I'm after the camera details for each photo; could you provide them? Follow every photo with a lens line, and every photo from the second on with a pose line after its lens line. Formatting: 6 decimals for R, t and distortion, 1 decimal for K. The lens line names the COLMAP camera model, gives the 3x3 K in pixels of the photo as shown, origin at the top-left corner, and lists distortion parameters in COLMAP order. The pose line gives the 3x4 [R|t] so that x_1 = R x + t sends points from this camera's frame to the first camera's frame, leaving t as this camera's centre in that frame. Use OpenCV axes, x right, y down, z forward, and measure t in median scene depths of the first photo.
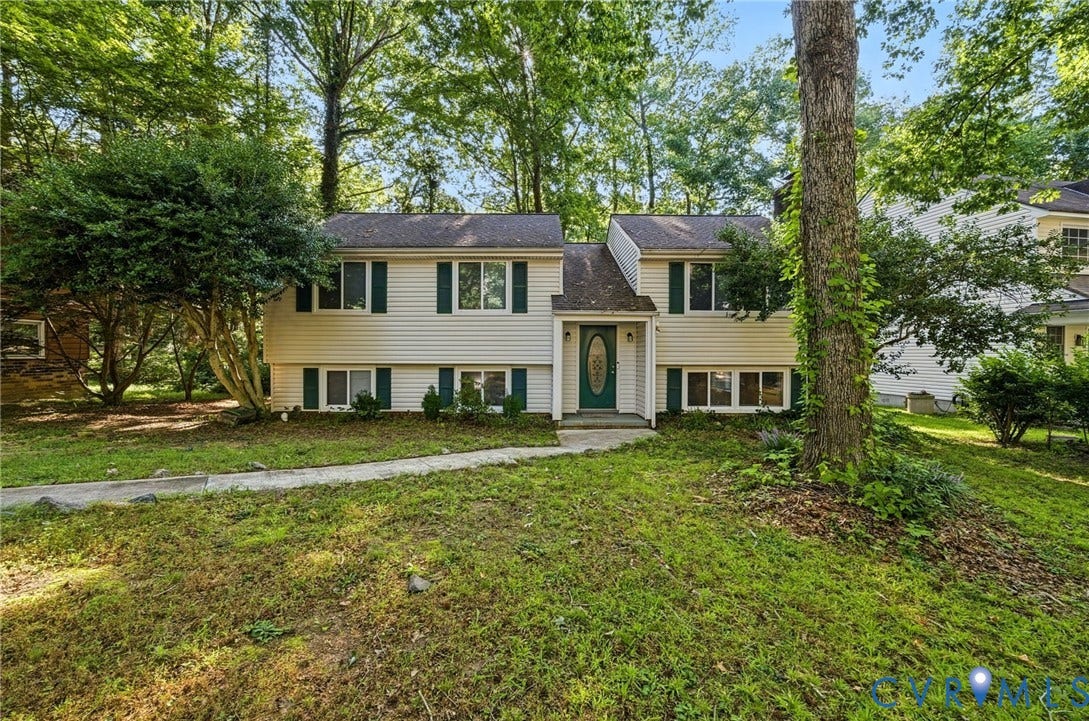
lens RADIAL K [[438.0, 0, 546.7], [0, 438.0, 361.3], [0, 0, 1]] dist [-0.004473, 0.000343]
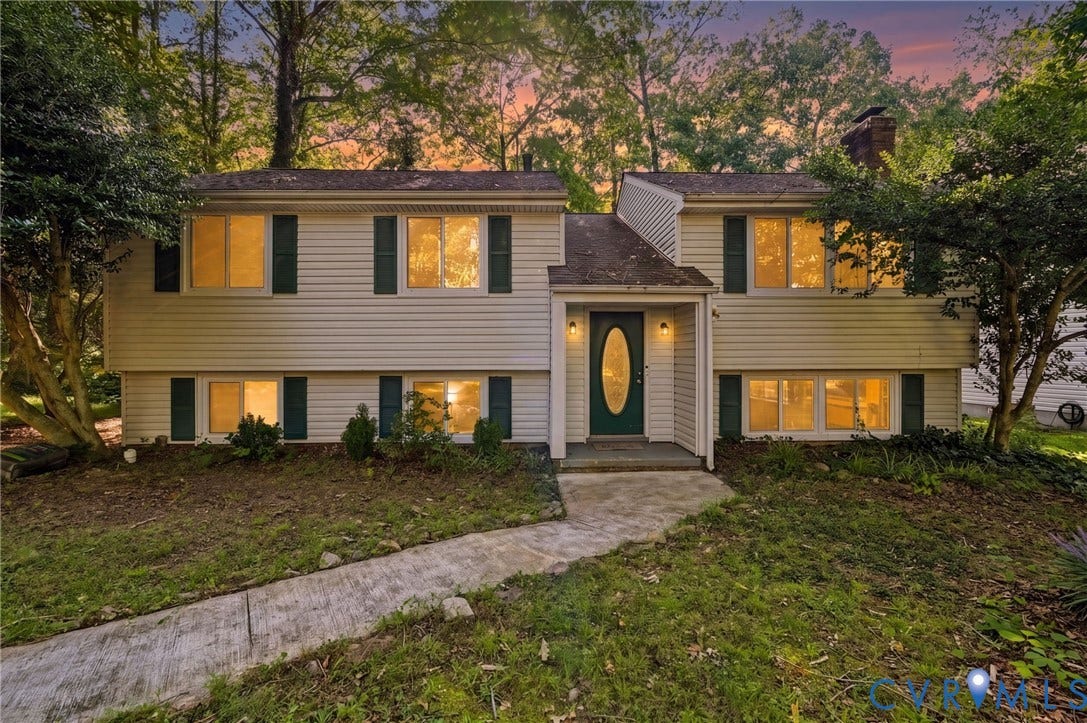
lens RADIAL K [[428.7, 0, 543.0], [0, 428.7, 362.1], [0, 0, 1]] dist [-0.002085, -0.000404]
pose [[0.999949, -0.006391, 0.007825, -0.002261], [0.006425, 0.999970, -0.004398, -0.002571], [-0.007797, 0.004448, 0.999960, 0.352574]]
